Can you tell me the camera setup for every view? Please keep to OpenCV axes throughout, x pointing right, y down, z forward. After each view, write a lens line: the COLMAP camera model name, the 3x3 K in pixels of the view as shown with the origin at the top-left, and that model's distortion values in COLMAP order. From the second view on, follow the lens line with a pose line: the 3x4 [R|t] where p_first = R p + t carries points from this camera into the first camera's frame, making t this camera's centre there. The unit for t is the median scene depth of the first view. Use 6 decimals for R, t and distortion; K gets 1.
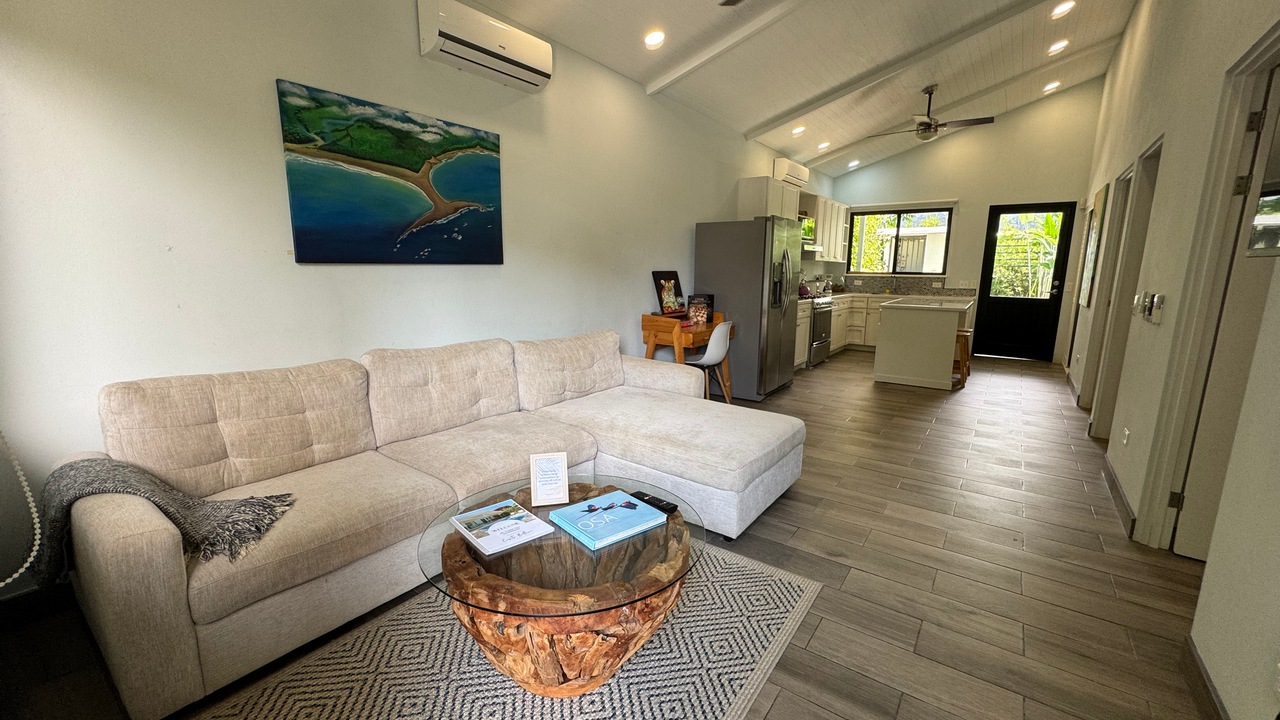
lens RADIAL K [[512.2, 0, 642.0], [0, 512.2, 359.8], [0, 0, 1]] dist [-0.002697, 0.000130]
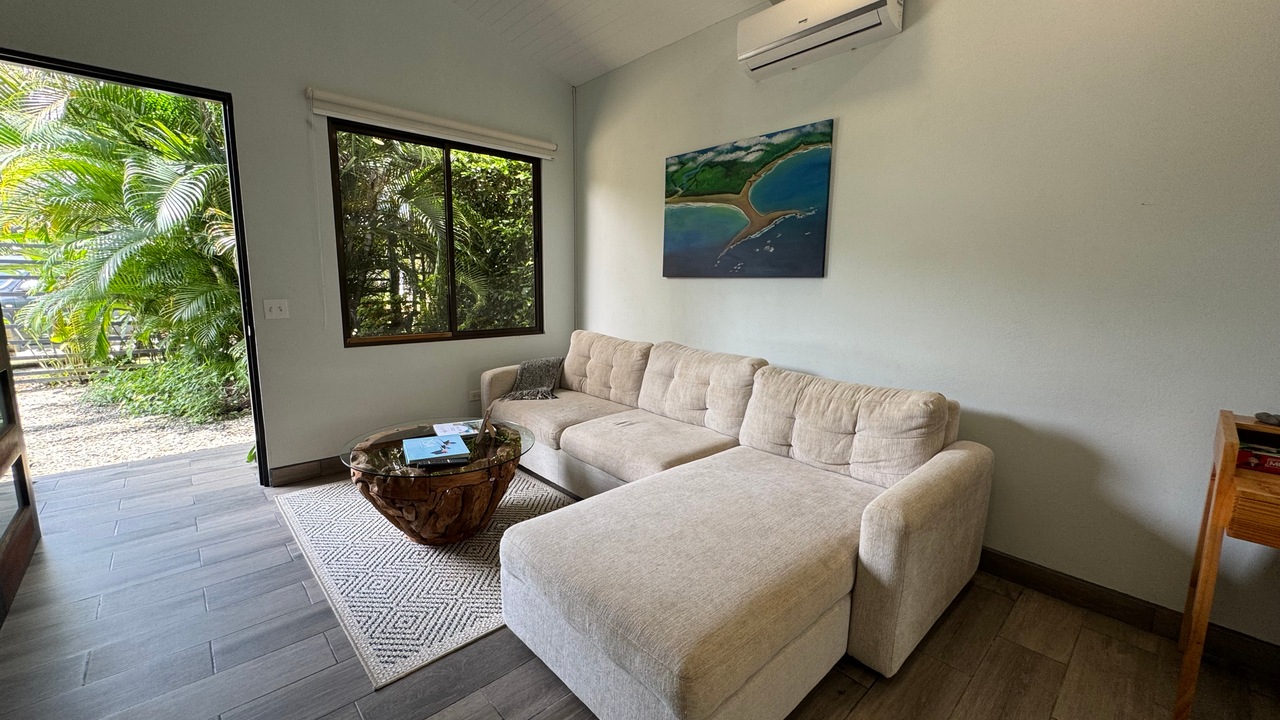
lens RADIAL K [[512.2, 0, 642.0], [0, 512.2, 359.8], [0, 0, 1]] dist [-0.002697, 0.000130]
pose [[-0.198204, 0.140054, -0.970103, 0.696807], [-0.191084, 0.965227, 0.178390, -0.175684], [0.961354, 0.220729, -0.164550, 1.035365]]
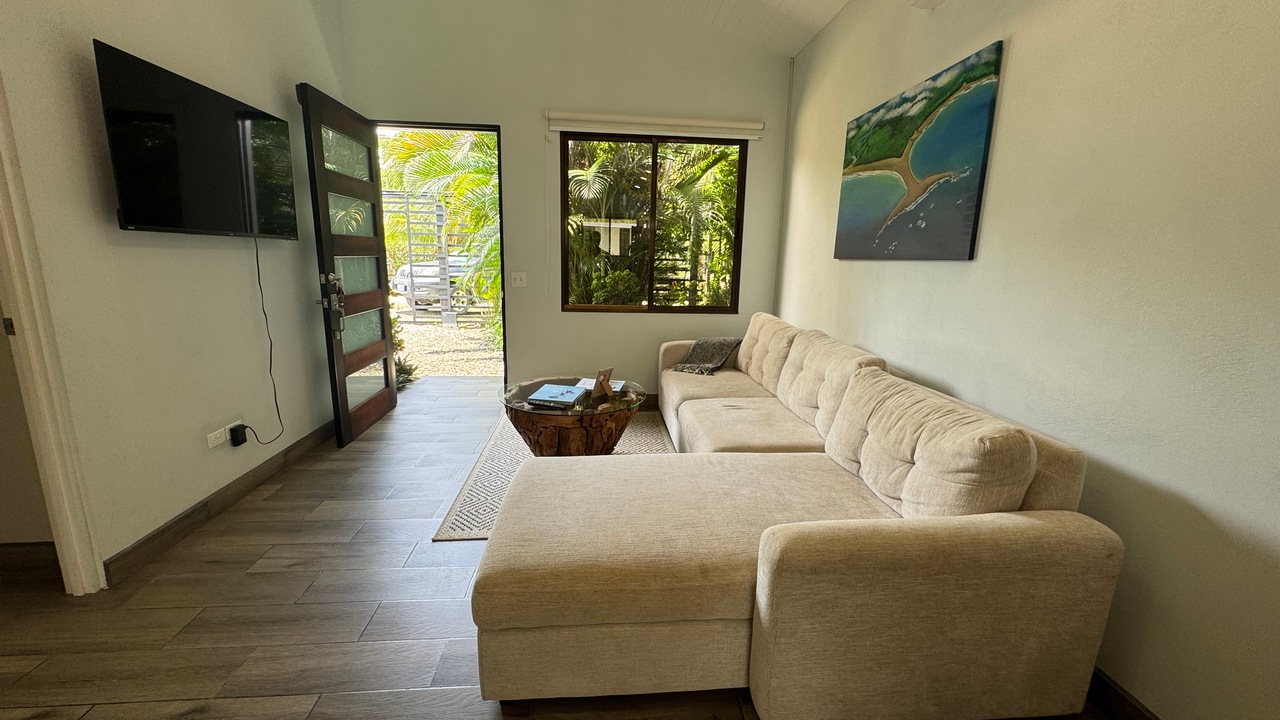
lens RADIAL K [[512.2, 0, 642.0], [0, 512.2, 359.8], [0, 0, 1]] dist [-0.002697, 0.000130]
pose [[-0.757988, 0.103726, -0.643968, 0.504423], [-0.146634, 0.934906, 0.323185, -0.251567], [0.635572, 0.339398, -0.693438, 1.419668]]
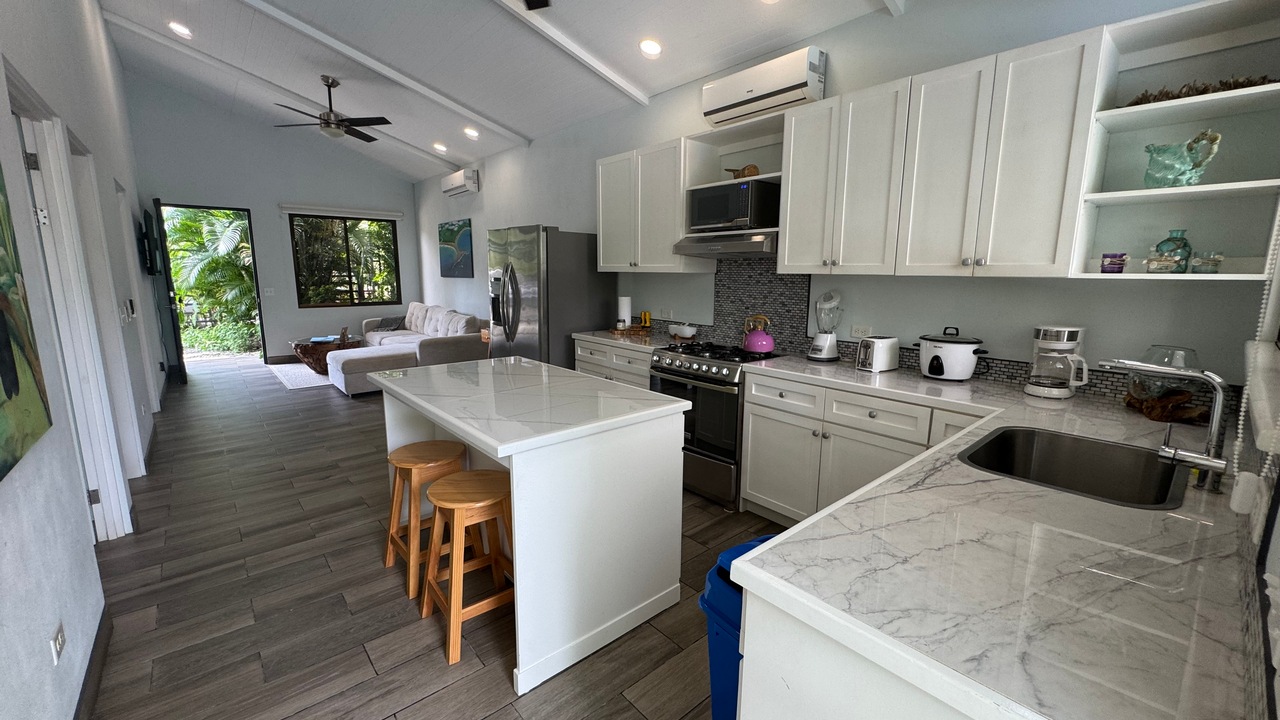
lens RADIAL K [[512.2, 0, 642.0], [0, 512.2, 359.8], [0, 0, 1]] dist [-0.002697, 0.000130]
pose [[-0.227563, 0.156683, -0.961075, 1.947700], [-0.183775, 0.962323, 0.200400, -0.483265], [0.956264, 0.222225, -0.190195, 2.516584]]
